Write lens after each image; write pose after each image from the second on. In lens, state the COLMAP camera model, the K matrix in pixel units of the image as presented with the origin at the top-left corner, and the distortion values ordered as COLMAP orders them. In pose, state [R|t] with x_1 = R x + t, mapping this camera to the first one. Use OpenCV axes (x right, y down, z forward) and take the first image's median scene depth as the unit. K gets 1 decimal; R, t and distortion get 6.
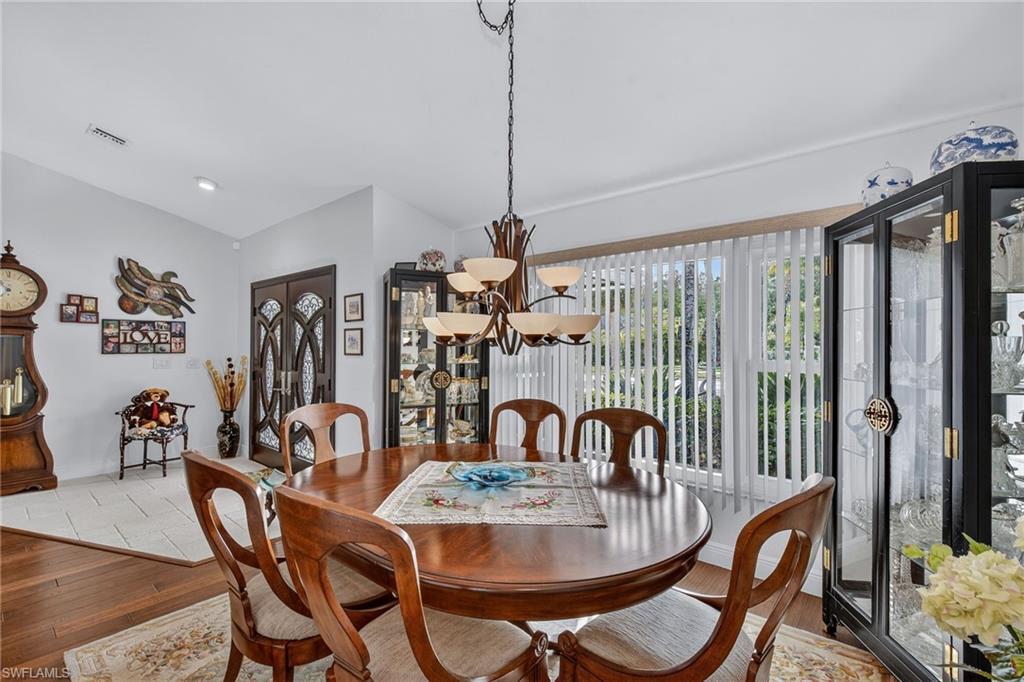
lens RADIAL K [[460.6, 0, 512.9], [0, 460.6, 345.9], [0, 0, 1]] dist [0.000502, 0.000440]
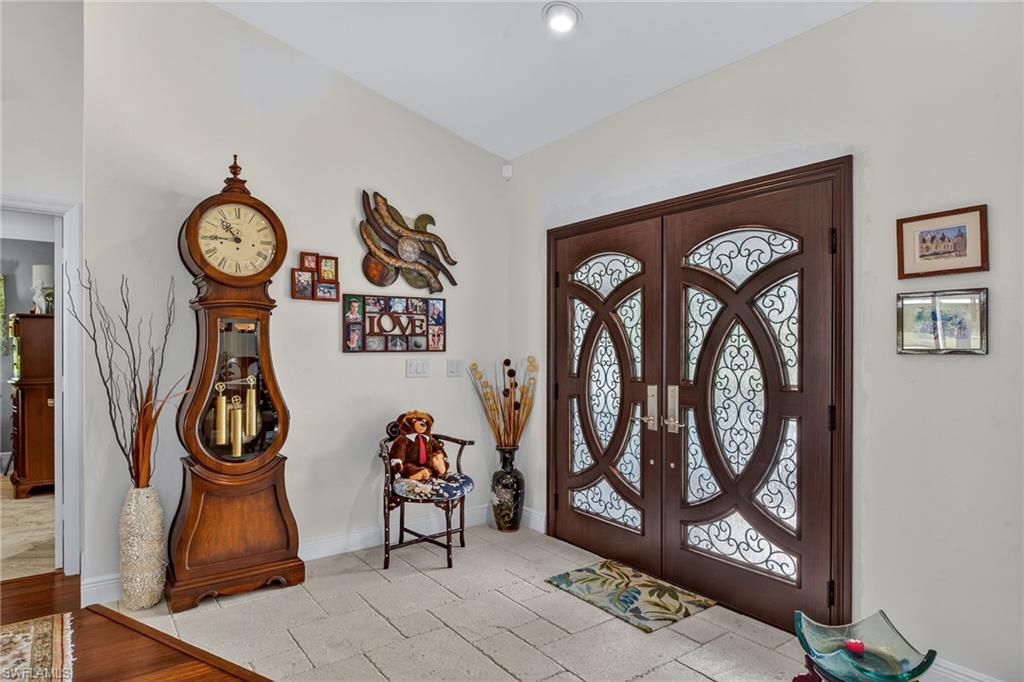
lens RADIAL K [[626.5, 0, 542.9], [0, 626.5, 358.9], [0, 0, 1]] dist [0.002315, 0.000318]
pose [[0.972947, 0.003520, -0.231002, -0.437244], [0.001504, 0.999766, 0.021570, 0.008356], [0.231024, -0.021334, 0.972714, 0.260174]]
